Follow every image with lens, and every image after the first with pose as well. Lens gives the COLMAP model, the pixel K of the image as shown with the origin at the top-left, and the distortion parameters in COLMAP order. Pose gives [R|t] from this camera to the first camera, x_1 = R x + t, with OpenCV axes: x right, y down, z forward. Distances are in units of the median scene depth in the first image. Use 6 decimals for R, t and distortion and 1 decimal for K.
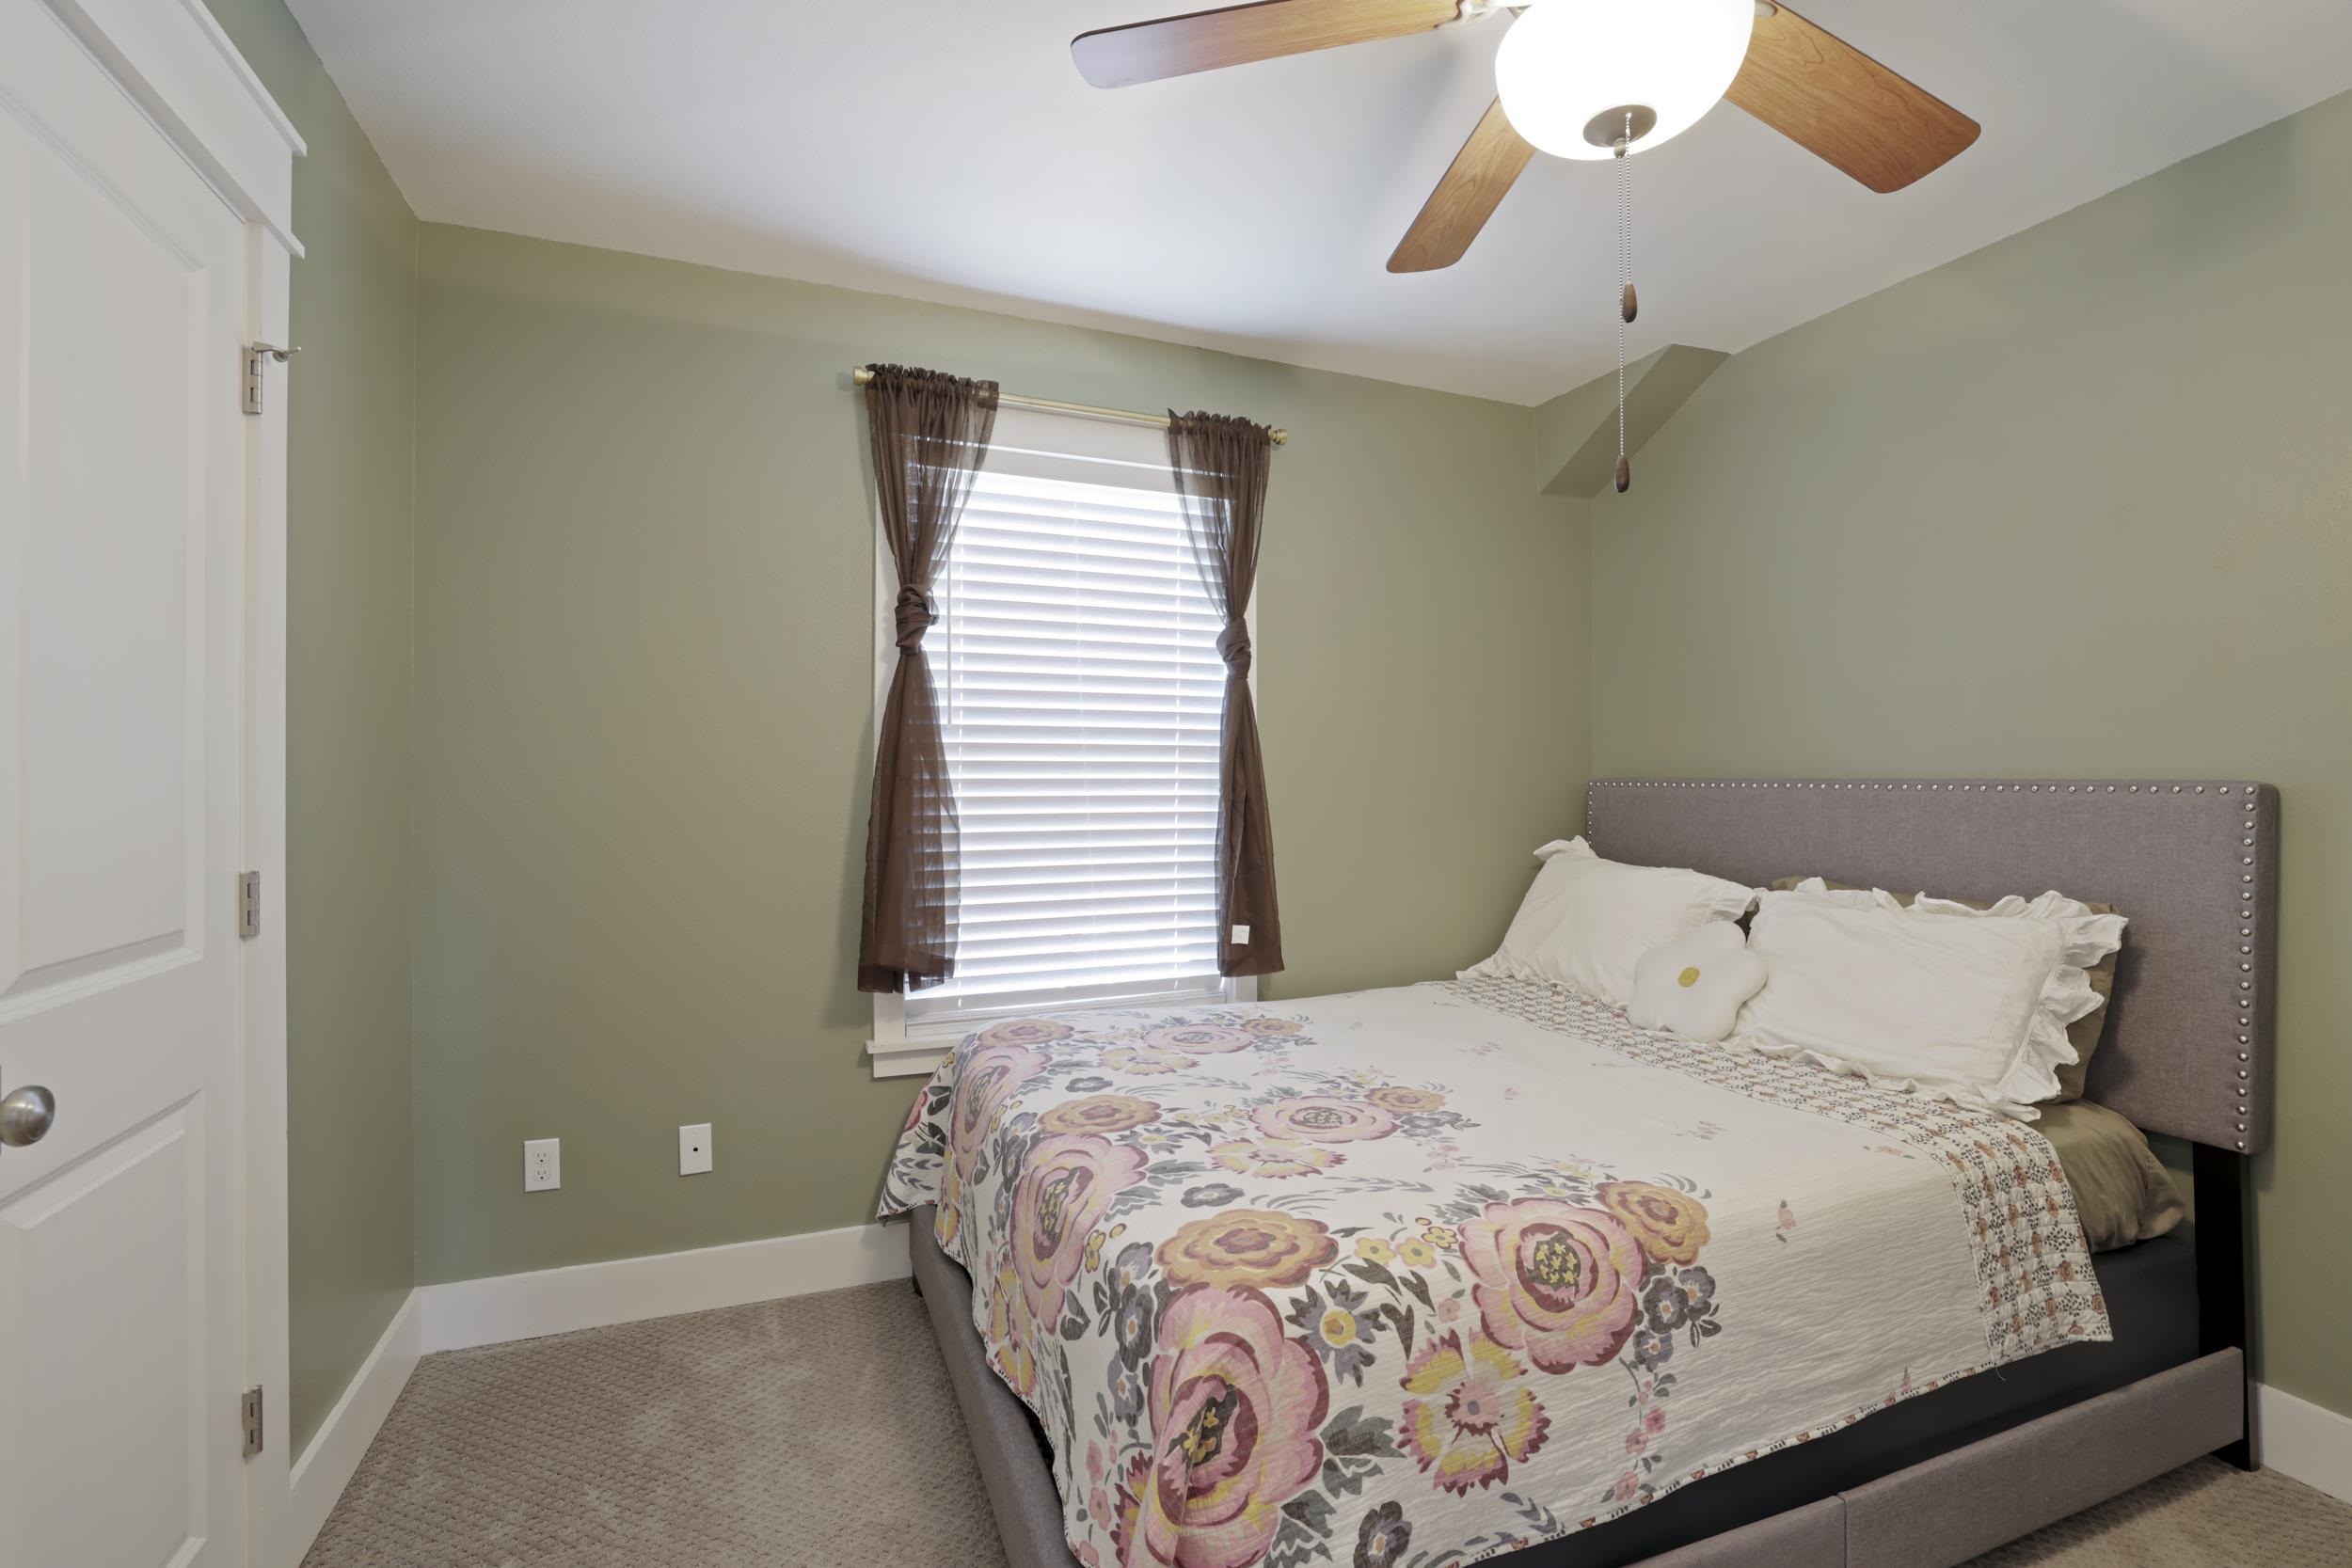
lens RADIAL K [[1025.2, 0, 1171.6], [0, 1025.2, 818.1], [0, 0, 1]] dist [-0.065687, 0.037987]
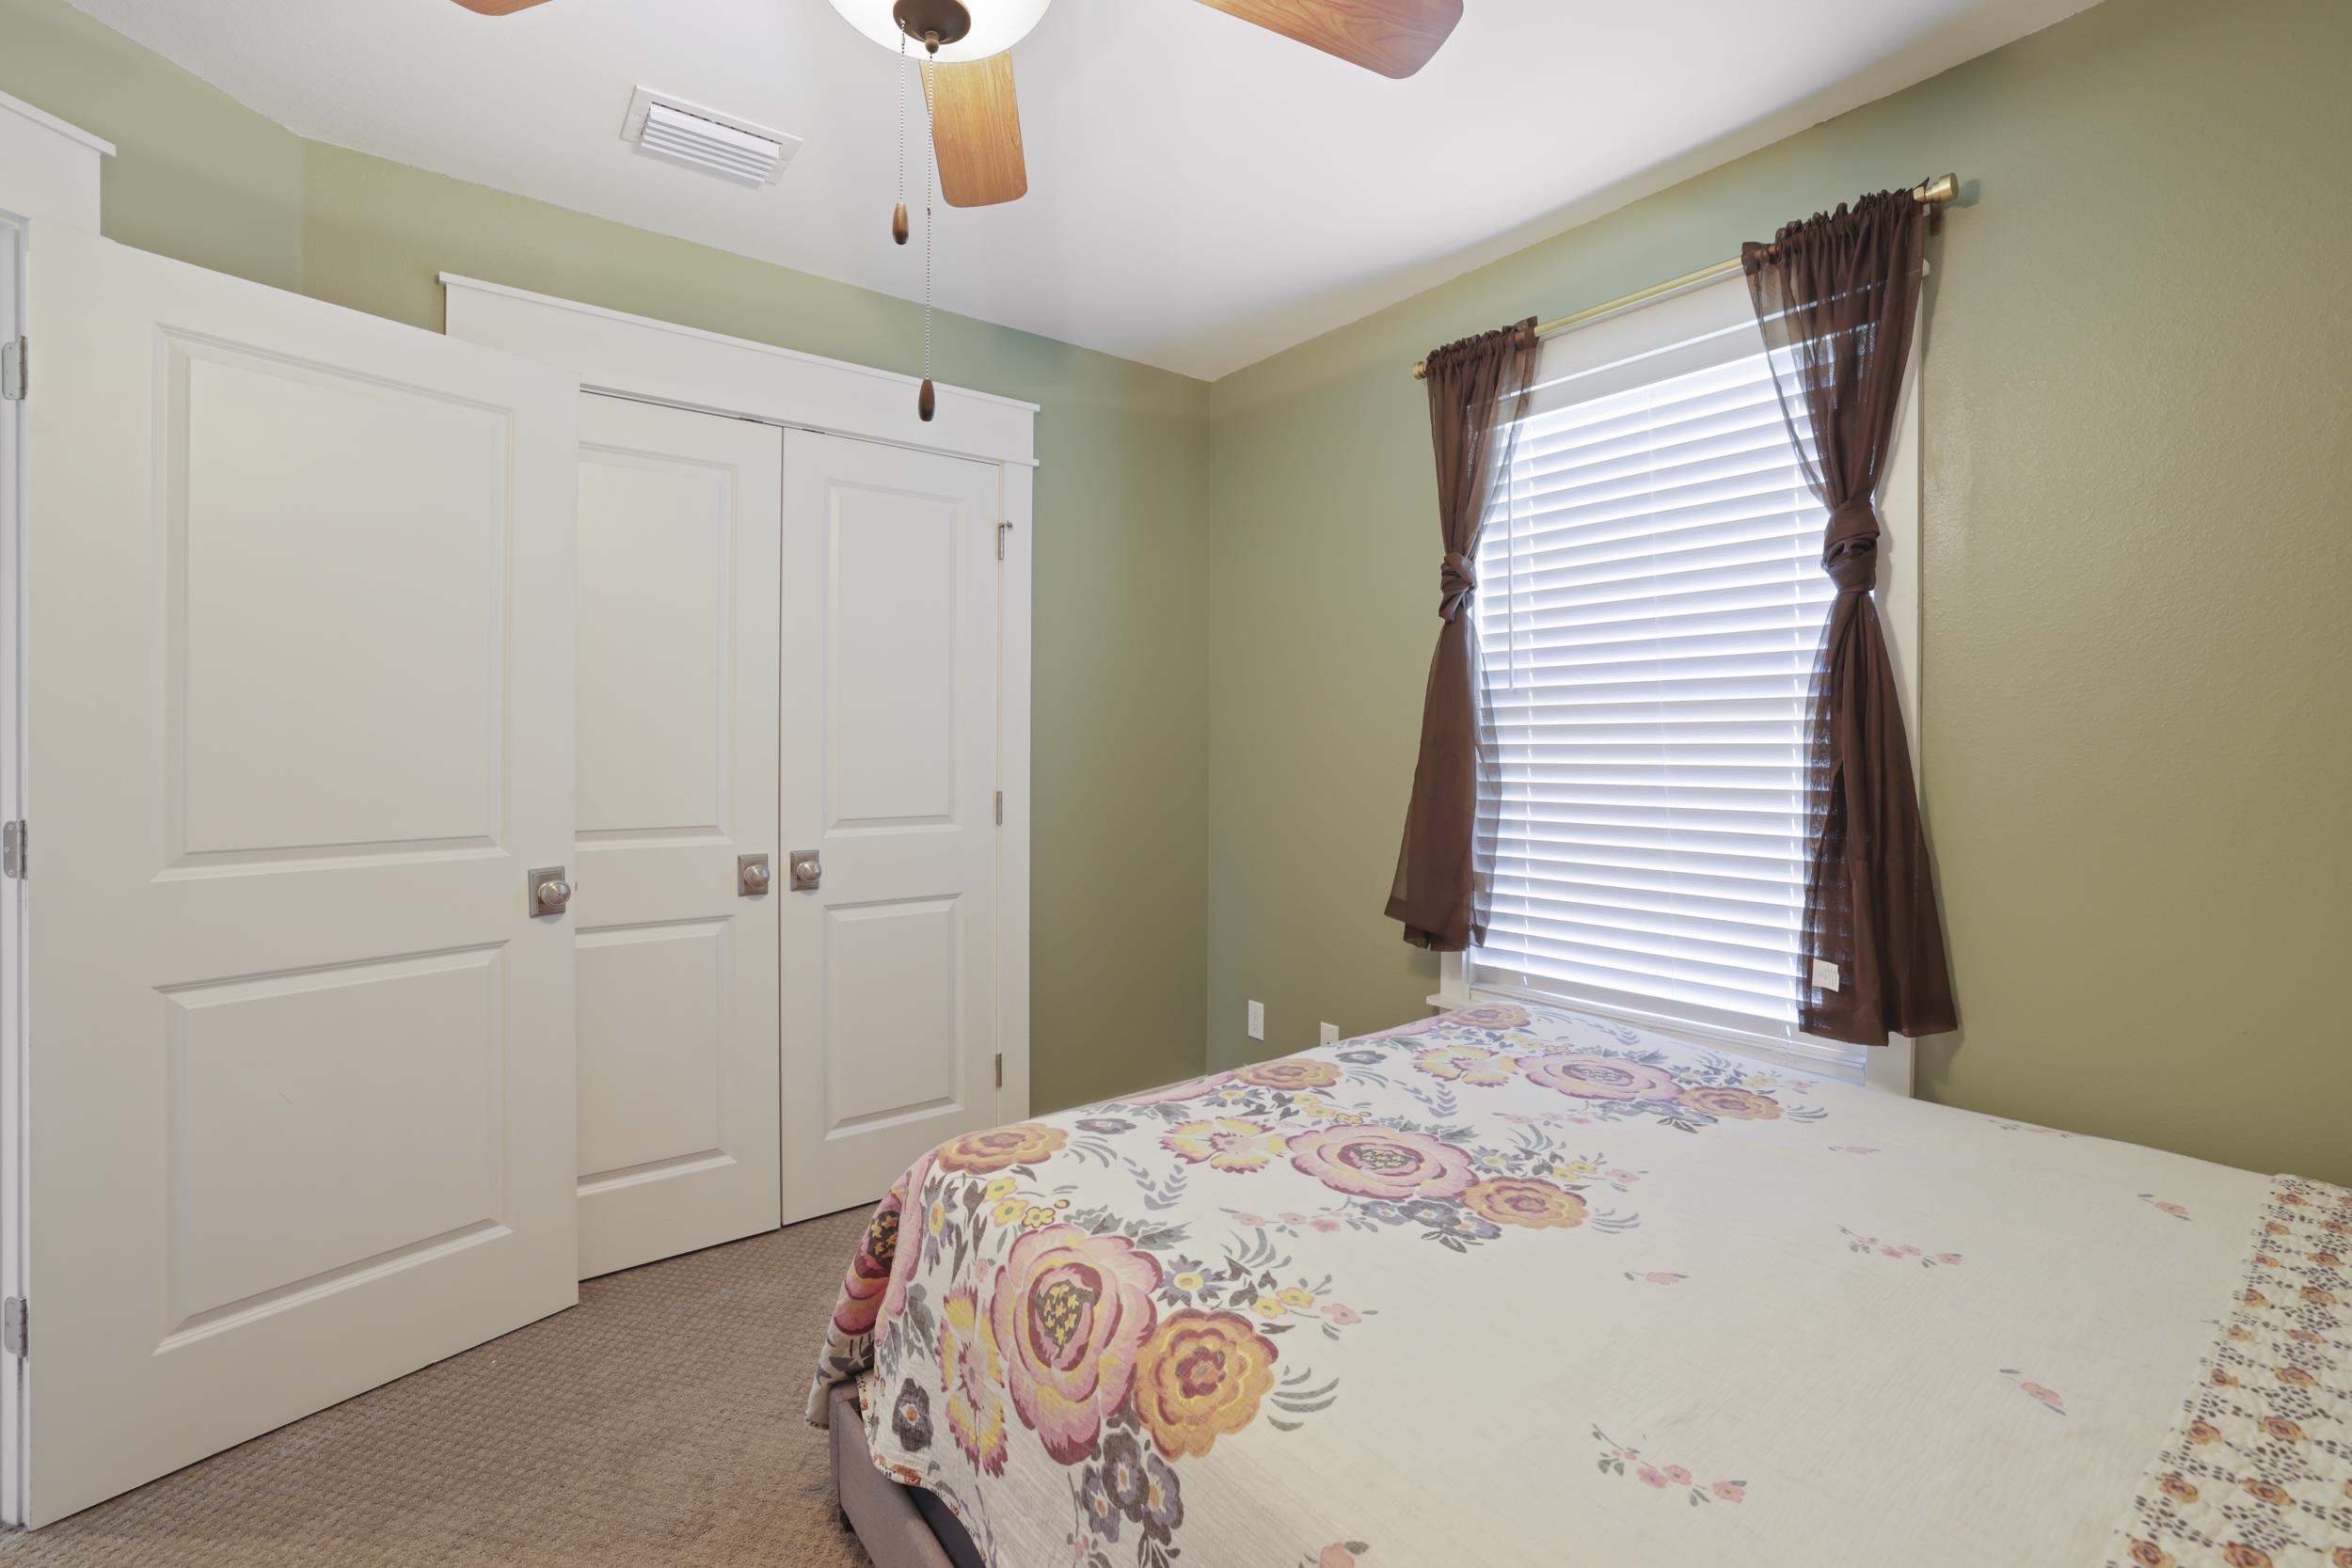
lens RADIAL K [[1016.7, 0, 1176.0], [0, 1016.7, 784.0], [0, 0, 1]] dist [-0.045278, 0.023151]
pose [[0.276382, 0.034918, -0.960413, 0.917097], [-0.036978, 0.998986, 0.025679, -0.021451], [0.960336, 0.028417, 0.277393, 0.641306]]
